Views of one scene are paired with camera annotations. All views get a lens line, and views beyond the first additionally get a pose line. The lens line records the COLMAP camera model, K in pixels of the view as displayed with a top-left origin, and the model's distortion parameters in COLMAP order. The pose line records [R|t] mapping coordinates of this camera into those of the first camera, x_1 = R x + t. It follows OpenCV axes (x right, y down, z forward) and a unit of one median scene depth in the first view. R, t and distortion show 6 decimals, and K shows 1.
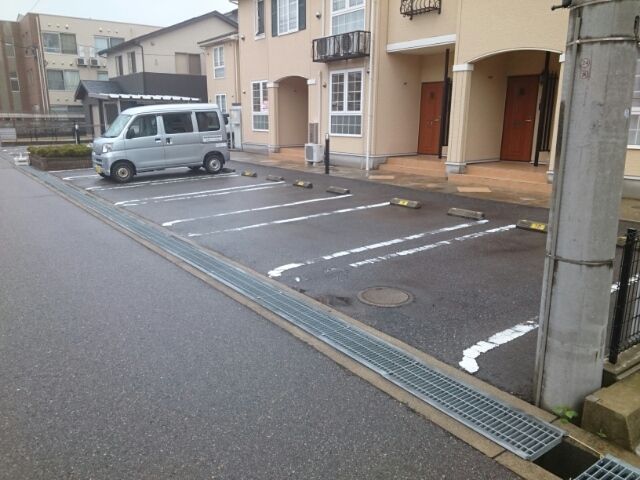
lens RADIAL K [[507.6, 0, 321.4], [0, 507.6, 240.6], [0, 0, 1]] dist [-0.005454, -0.004160]
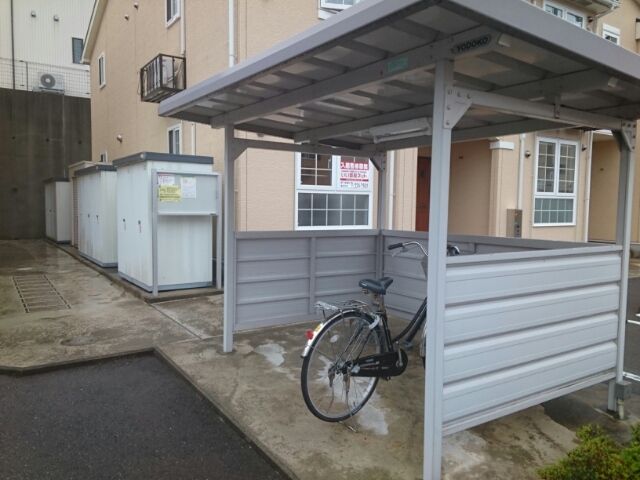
lens RADIAL K [[507.6, 0, 320.9], [0, 507.6, 238.5], [0, 0, 1]] dist [-0.005454, -0.004160]
pose [[0.050084, -0.095394, 0.994179, -0.711526], [0.217105, 0.972665, 0.082392, -0.324223], [-0.974863, 0.211715, 0.069425, 1.290567]]
